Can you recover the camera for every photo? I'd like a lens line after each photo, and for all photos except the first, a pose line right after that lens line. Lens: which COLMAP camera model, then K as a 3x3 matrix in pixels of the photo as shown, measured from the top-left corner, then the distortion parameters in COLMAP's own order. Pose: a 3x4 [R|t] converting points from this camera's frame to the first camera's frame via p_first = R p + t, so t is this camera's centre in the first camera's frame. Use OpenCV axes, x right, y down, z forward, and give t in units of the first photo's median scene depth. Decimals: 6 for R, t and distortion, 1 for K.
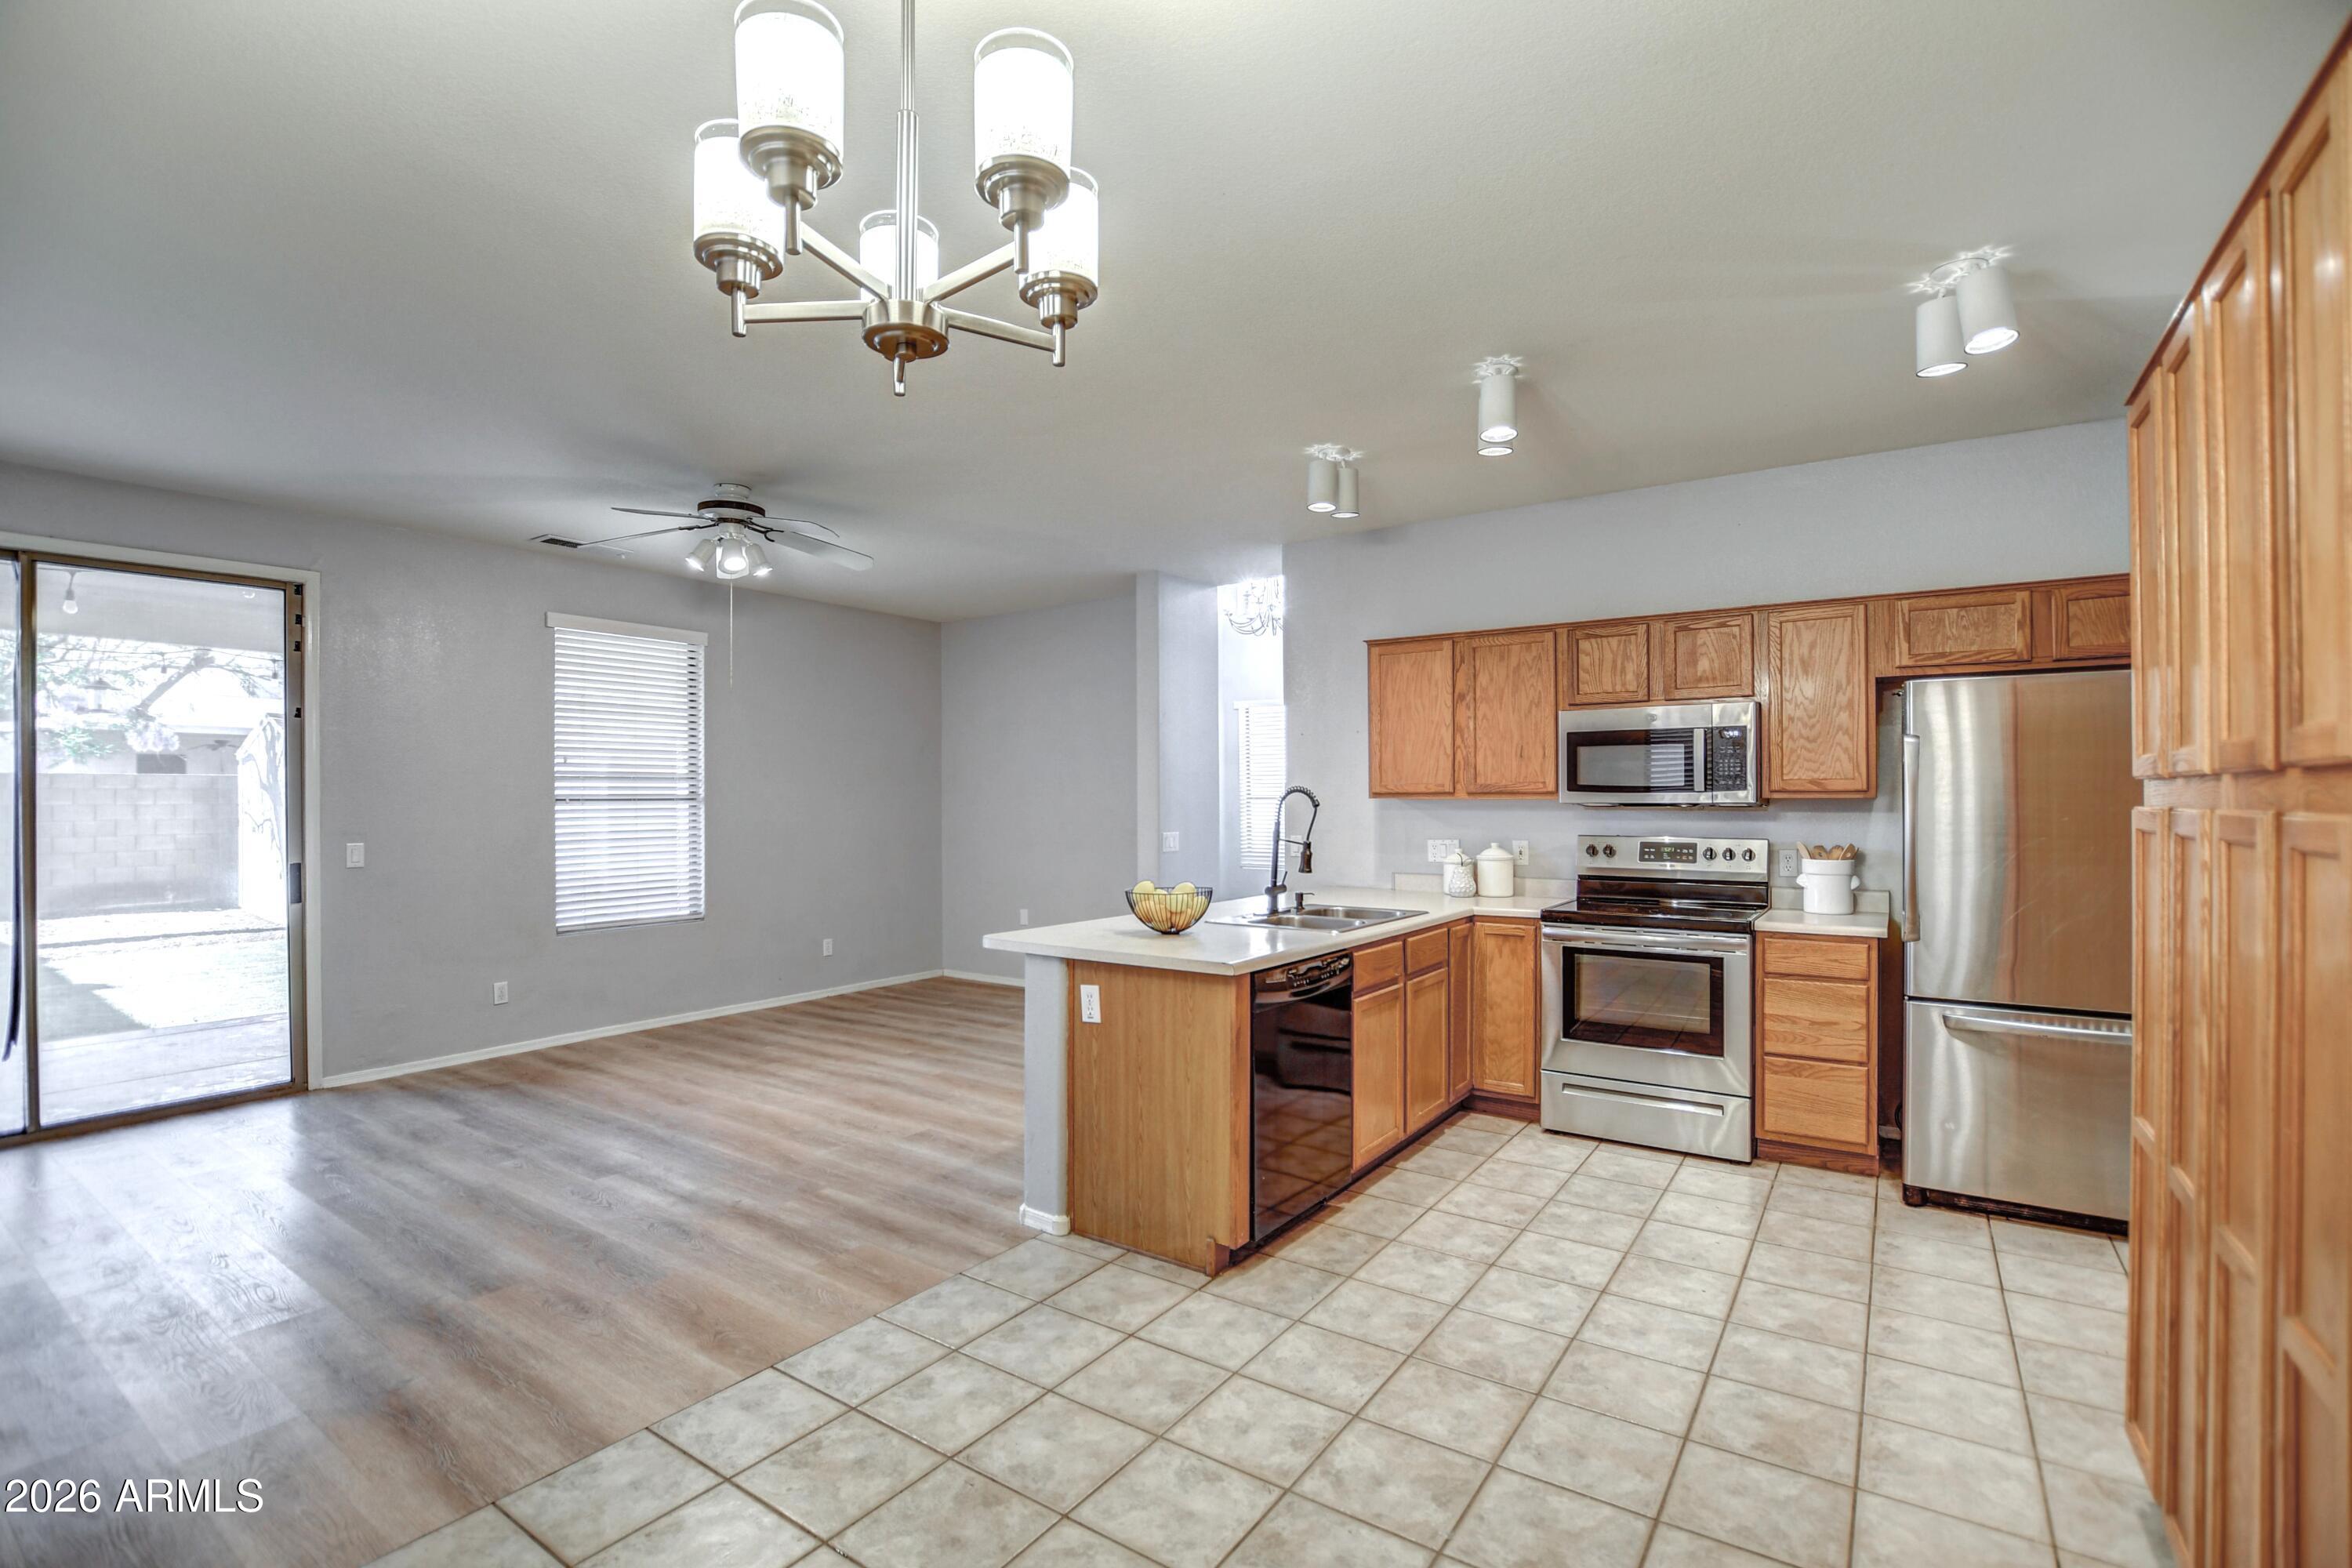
lens RADIAL K [[1064.0, 0, 1189.0], [0, 1064.0, 793.1], [0, 0, 1]] dist [-0.025903, 0.000296]
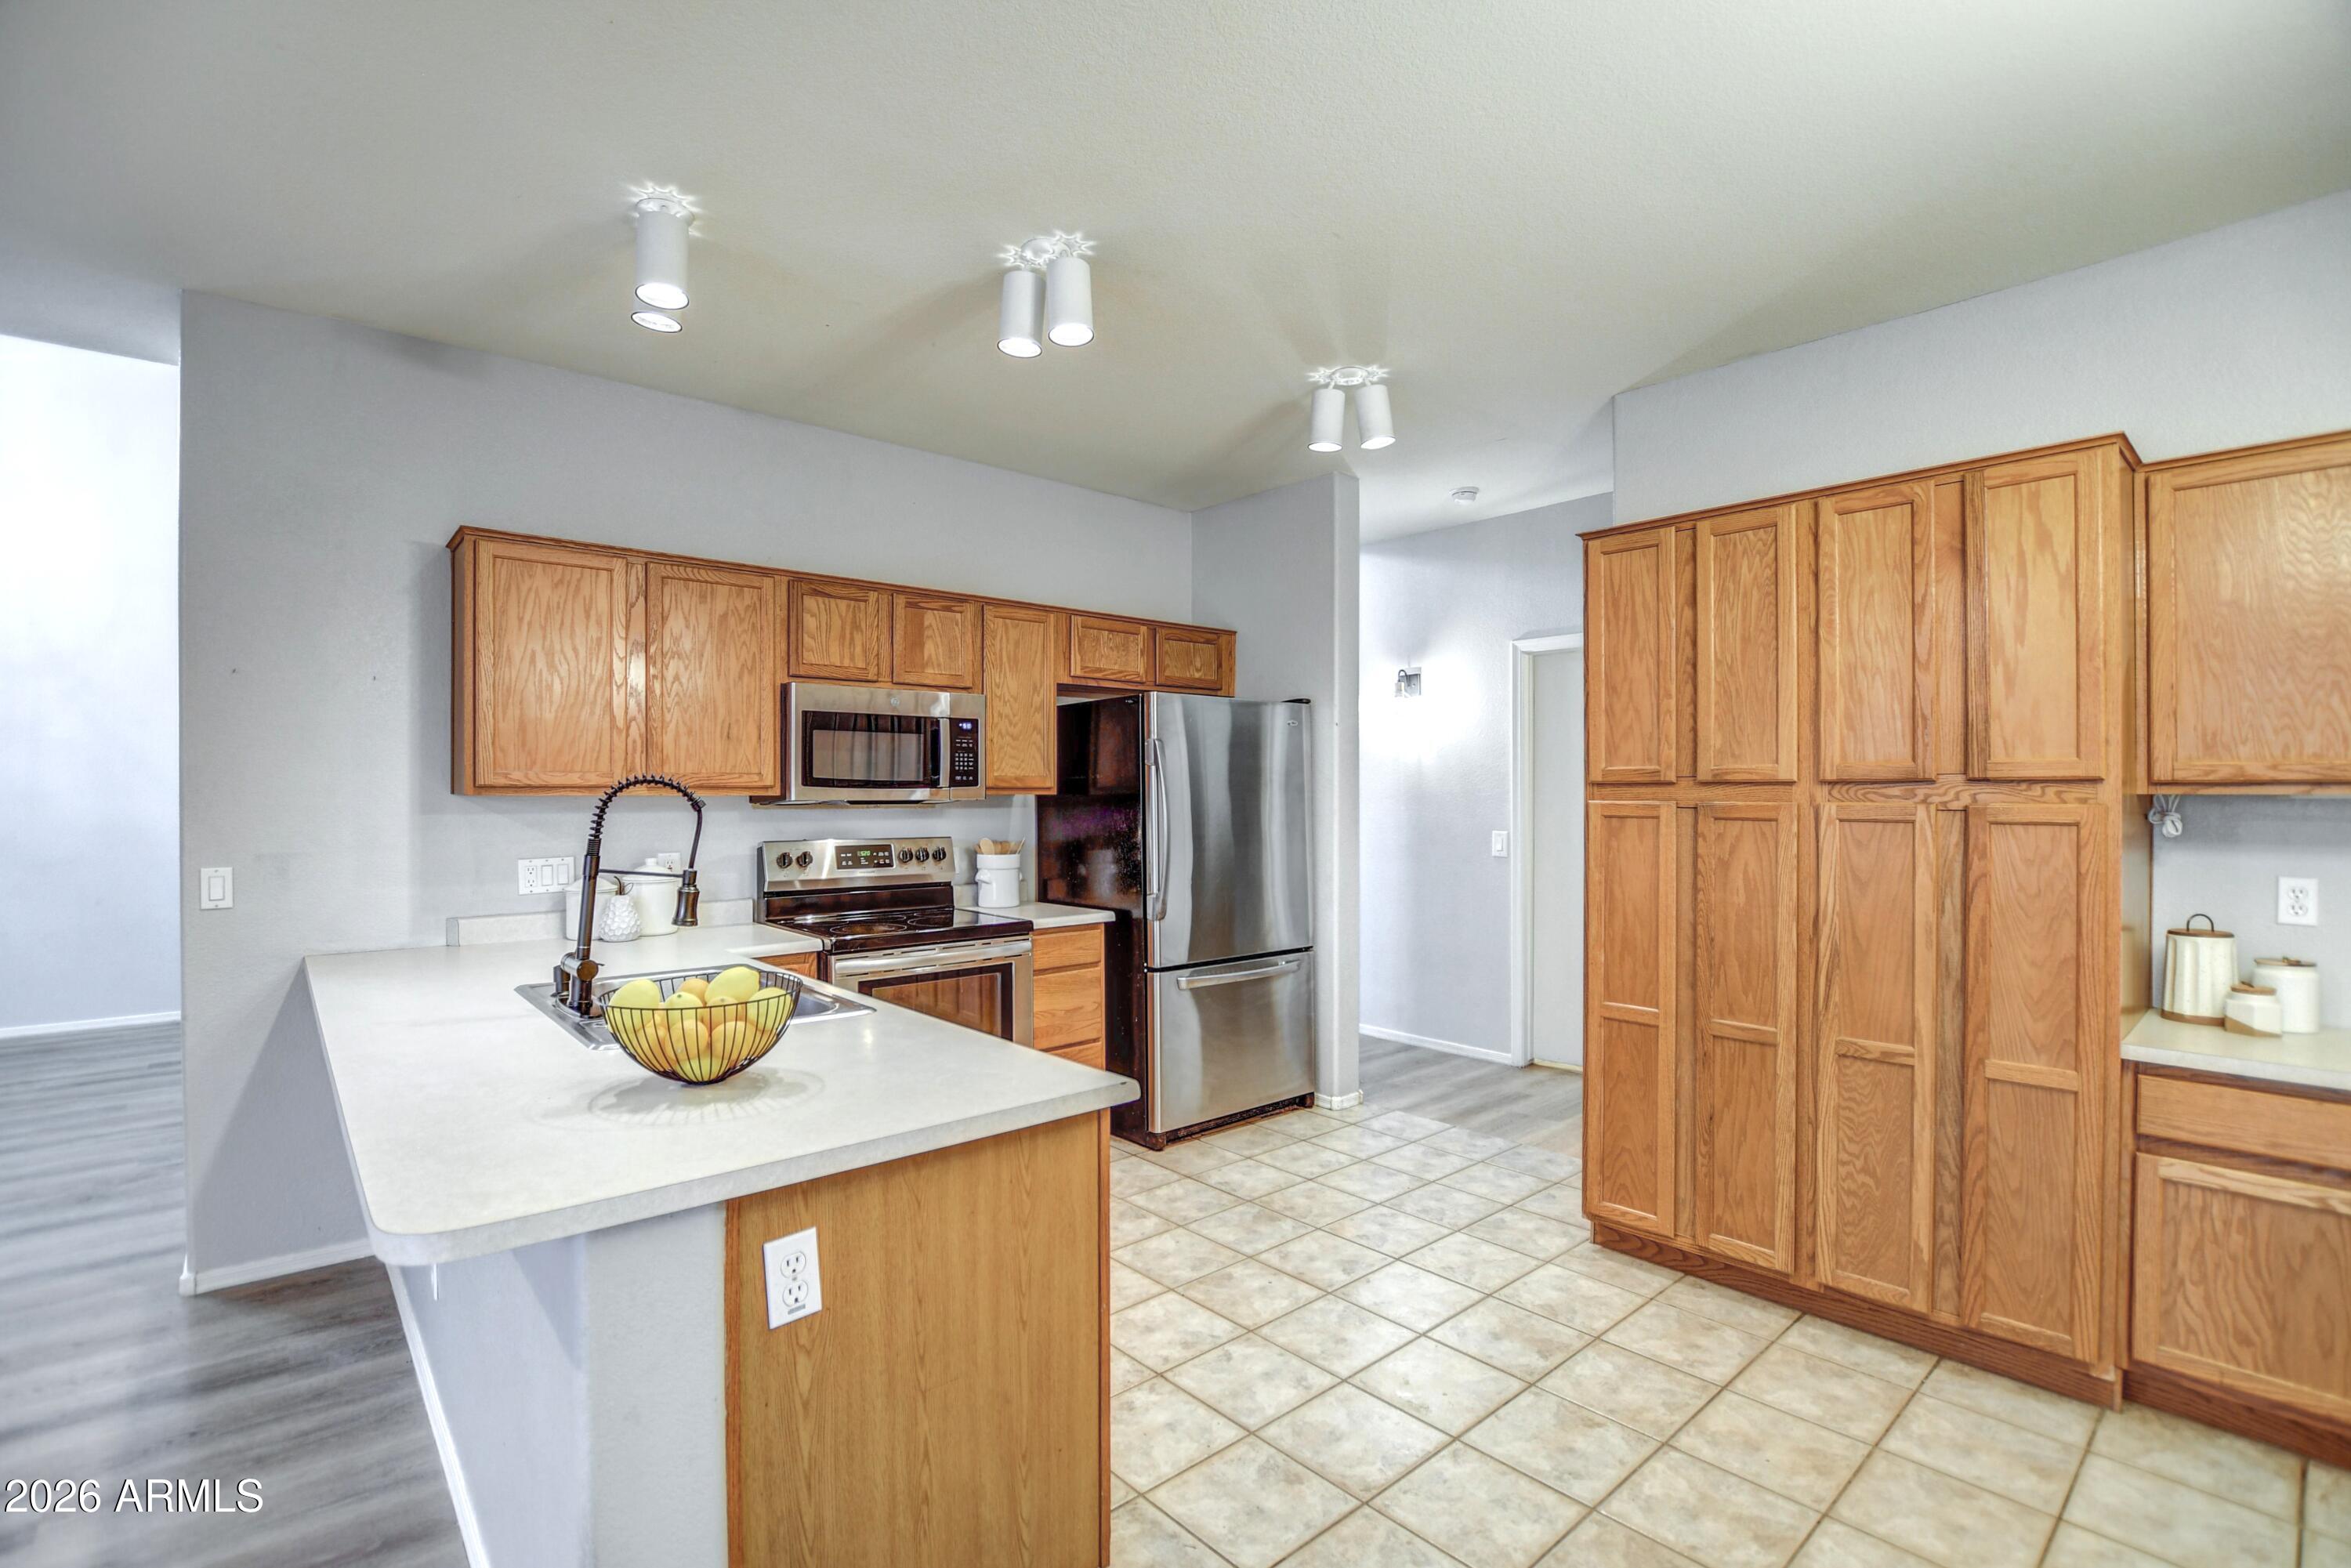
lens RADIAL K [[1063.5, 0, 1188.5], [0, 1063.5, 793.1], [0, 0, 1]] dist [-0.025903, 0.000296]
pose [[0.246816, 0.001519, 0.969061, -0.427312], [-0.005242, 0.999986, -0.000233, 0.002923], [-0.969048, -0.005023, 0.246820, 0.684801]]
